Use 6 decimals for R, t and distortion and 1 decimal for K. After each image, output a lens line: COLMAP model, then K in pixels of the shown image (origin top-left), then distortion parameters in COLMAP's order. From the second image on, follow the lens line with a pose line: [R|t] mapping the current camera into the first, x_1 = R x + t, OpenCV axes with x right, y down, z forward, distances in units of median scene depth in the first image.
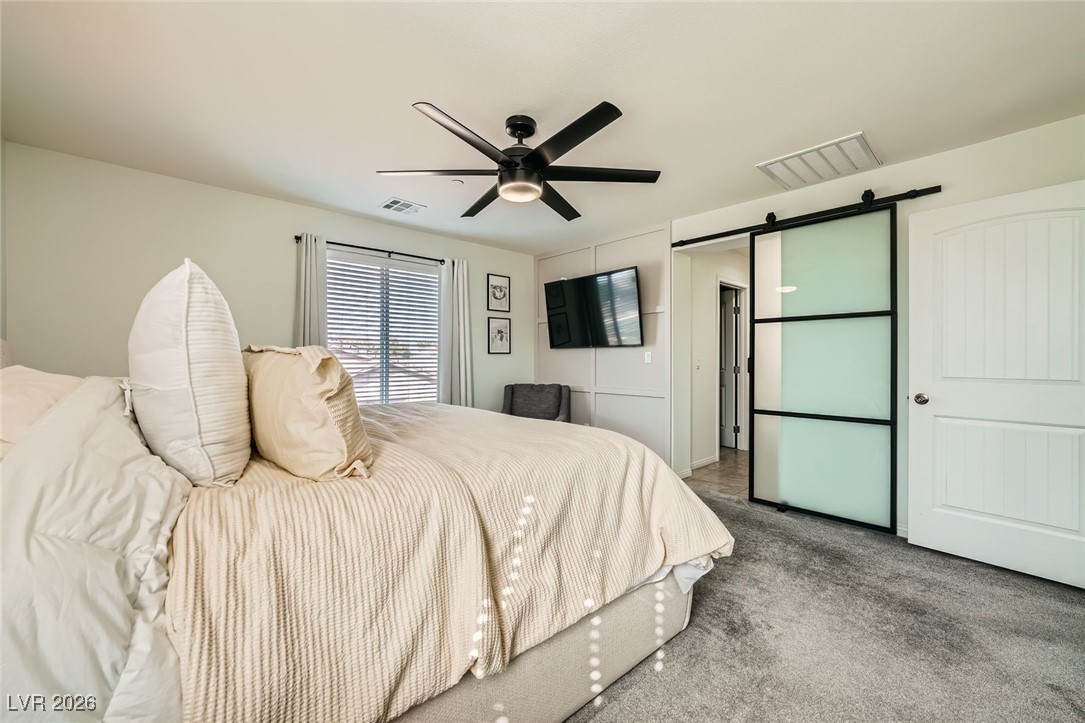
lens RADIAL K [[425.4, 0, 543.0], [0, 425.4, 361.8], [0, 0, 1]] dist [-0.018879, 0.003976]
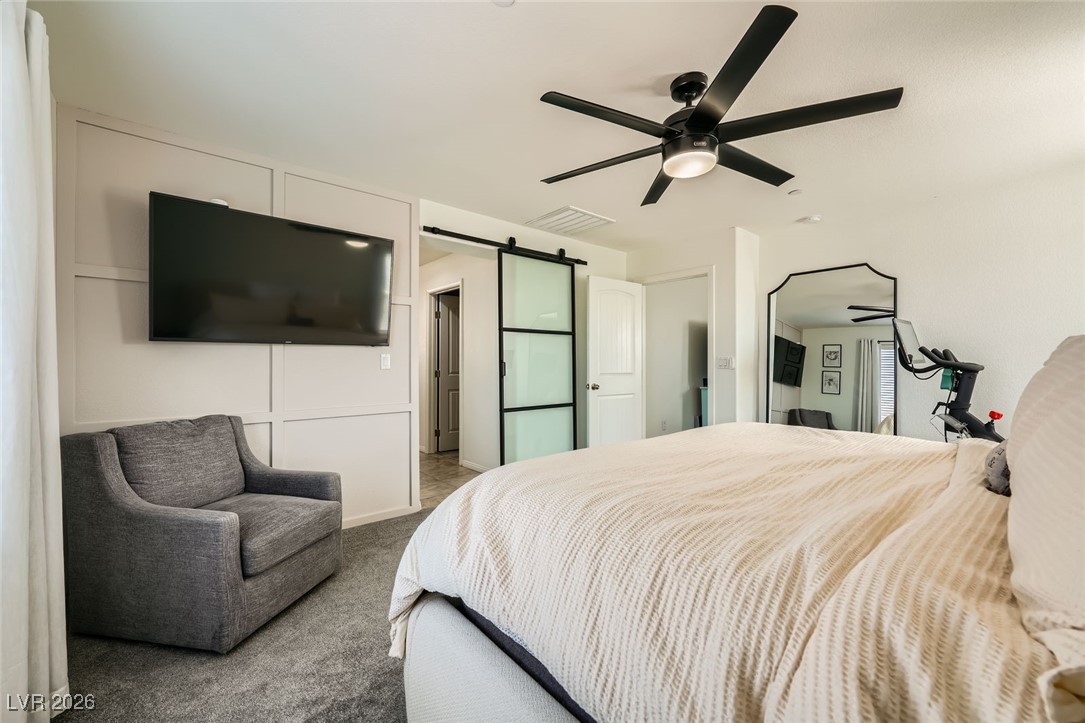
lens RADIAL K [[425.4, 0, 542.7], [0, 425.4, 362.3], [0, 0, 1]] dist [-0.018879, 0.003976]
pose [[0.051976, 0.000568, 0.998648, -0.711506], [0.008464, 0.999964, -0.001009, -0.008752], [-0.998612, 0.008505, 0.051969, 0.984734]]
